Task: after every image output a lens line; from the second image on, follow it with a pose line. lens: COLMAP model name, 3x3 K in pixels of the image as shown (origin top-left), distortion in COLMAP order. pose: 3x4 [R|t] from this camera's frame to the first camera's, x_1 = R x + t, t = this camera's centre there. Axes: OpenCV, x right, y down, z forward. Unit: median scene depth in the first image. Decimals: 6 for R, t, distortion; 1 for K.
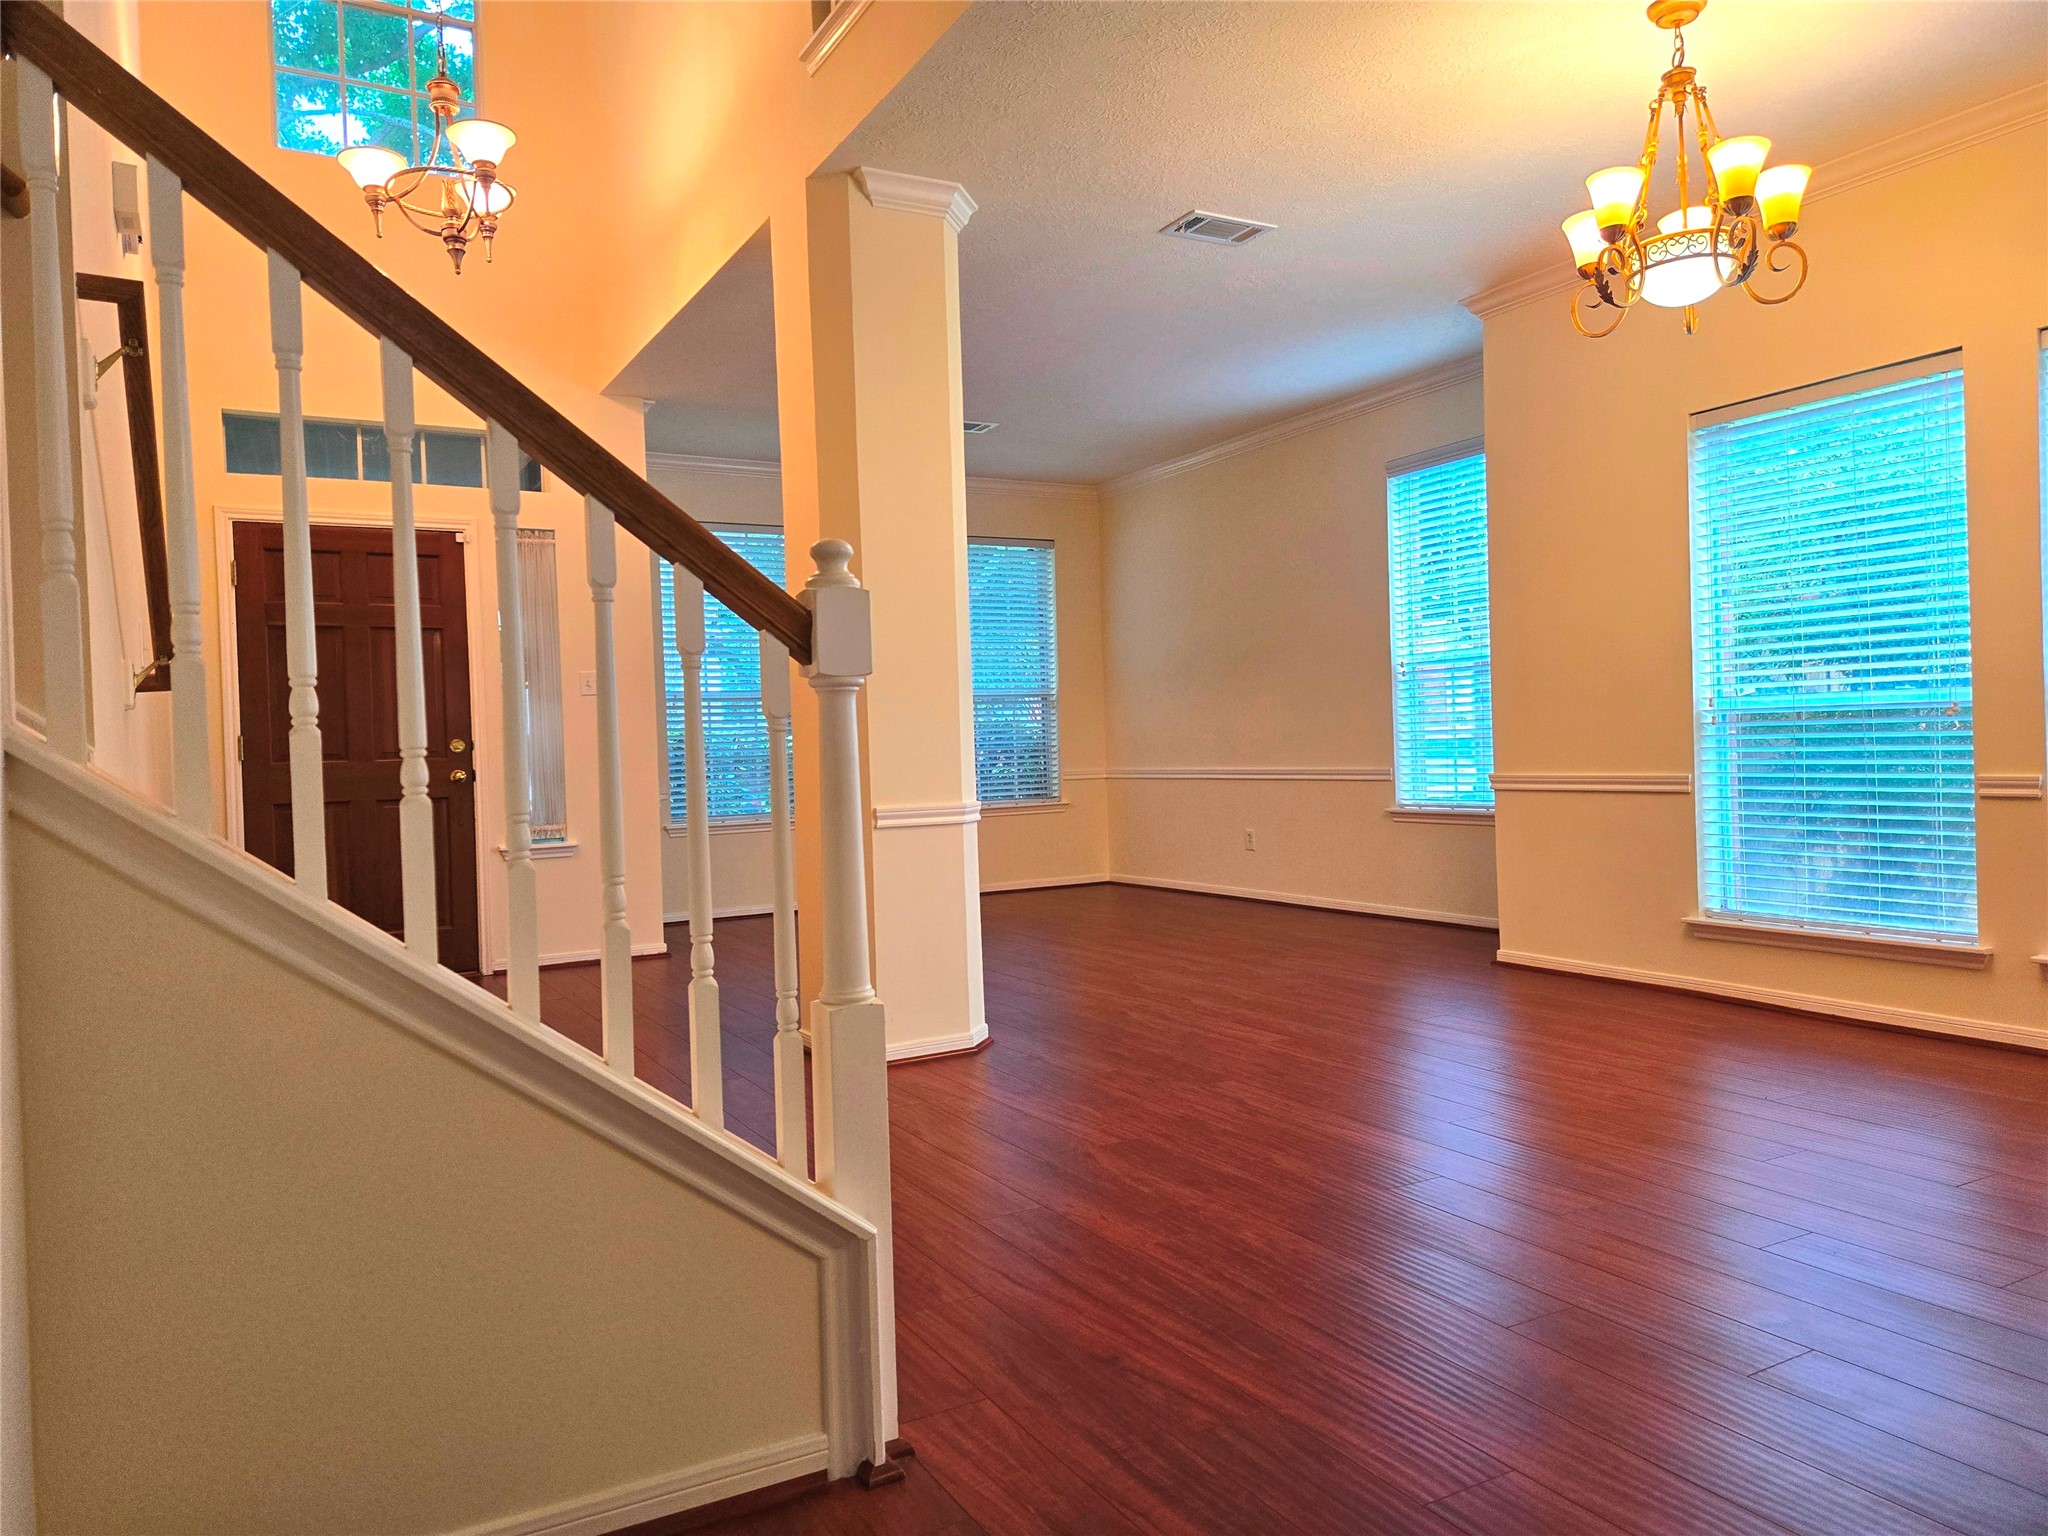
lens RADIAL K [[1338.4, 0, 1024.0], [0, 1338.4, 768.0], [0, 0, 1]] dist [0.177619, -0.000035]
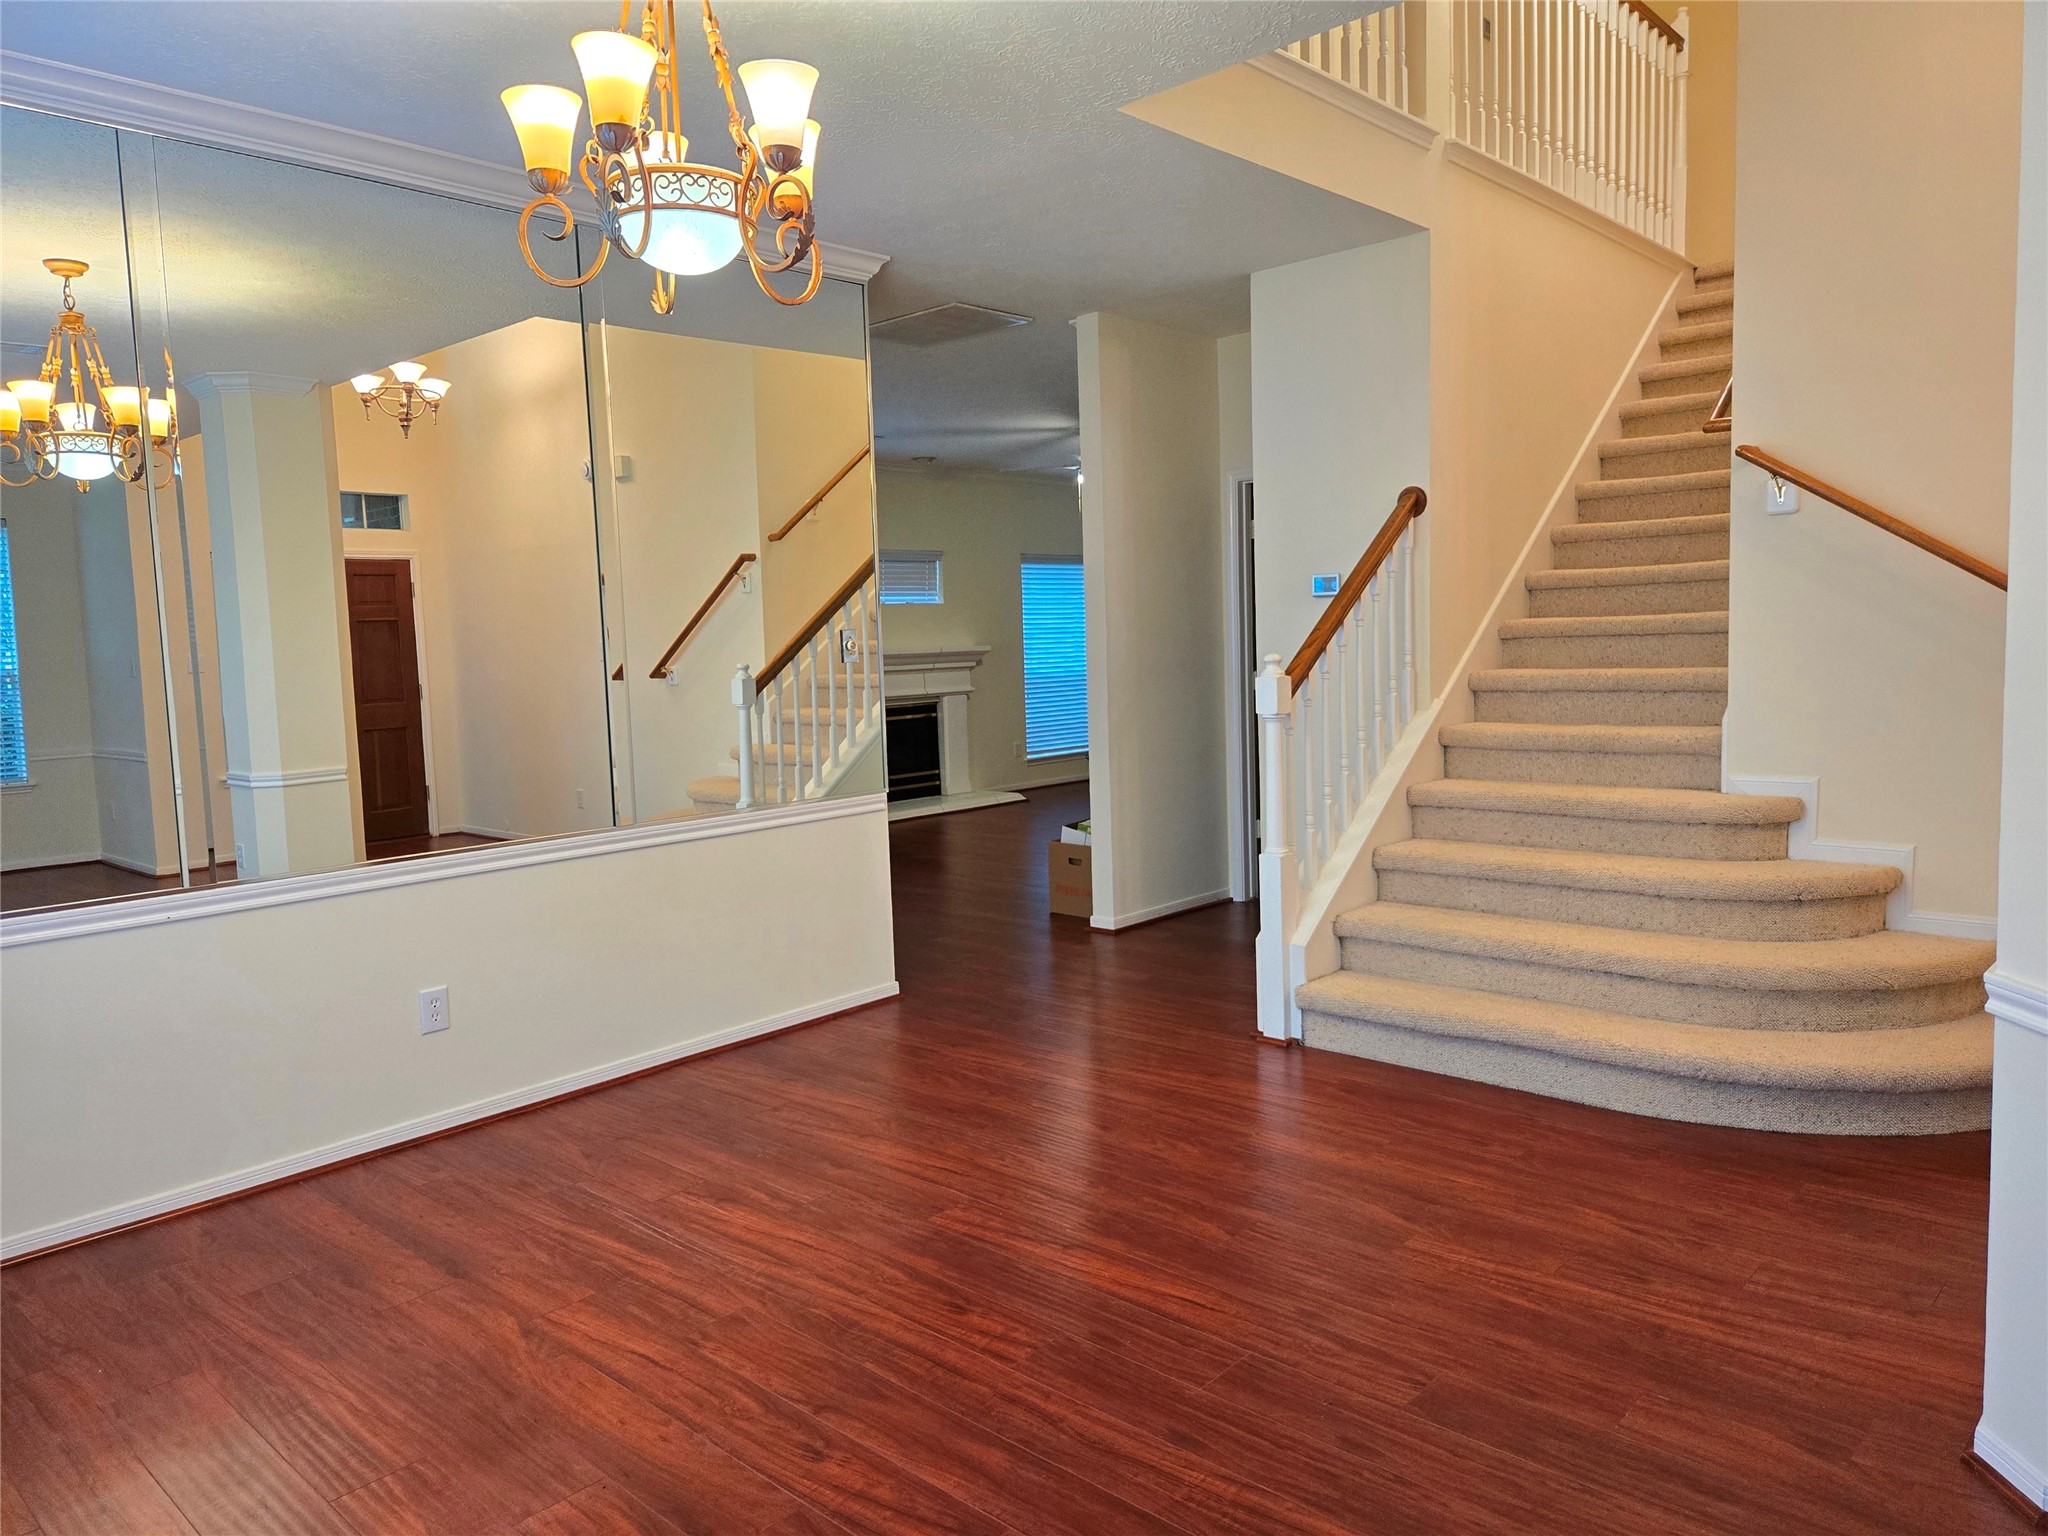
lens RADIAL K [[1386.3, 0, 1015.8], [0, 1386.3, 763.6], [0, 0, 1]] dist [0.038242, -0.027439]
pose [[-0.949529, 0.086532, -0.301508, 0.553094], [0.050454, 0.990814, 0.125468, -0.158021], [0.309595, 0.103923, -0.945172, 1.733382]]
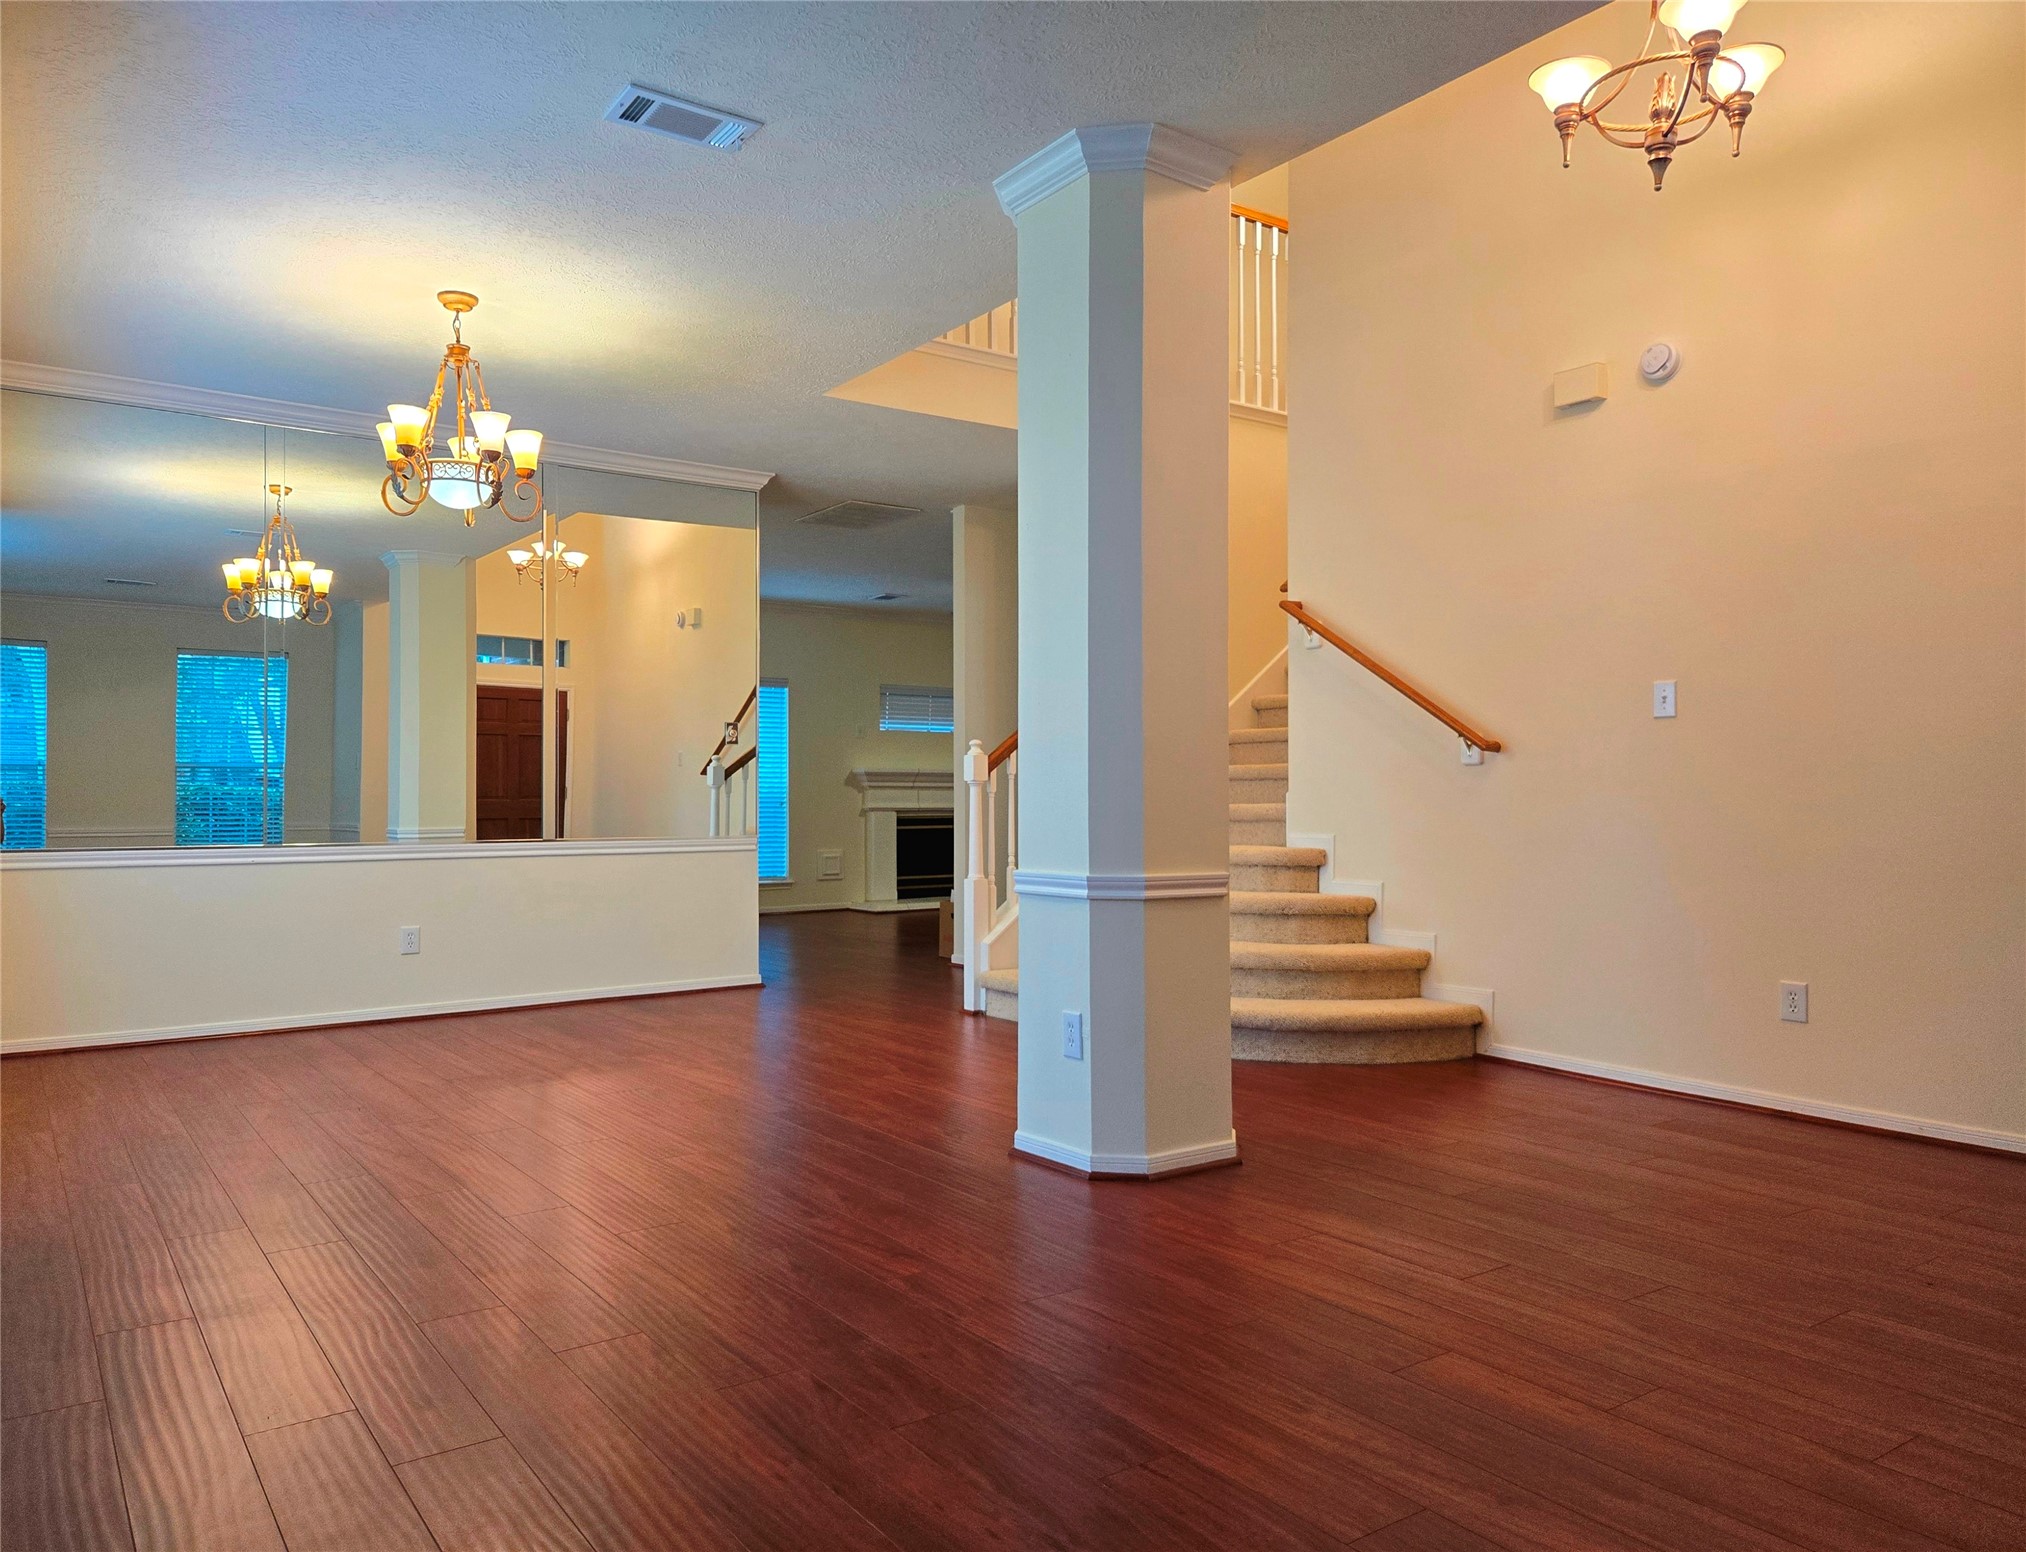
lens RADIAL K [[1445.3, 0, 1013.0], [0, 1445.3, 776.0], [0, 0, 1]] dist [0.044608, -0.000454]
pose [[-0.993735, 0.025612, -0.108789, 0.087269], [0.025020, 0.999664, 0.006806, -0.047117], [0.108927, 0.004041, -0.994042, 2.524020]]
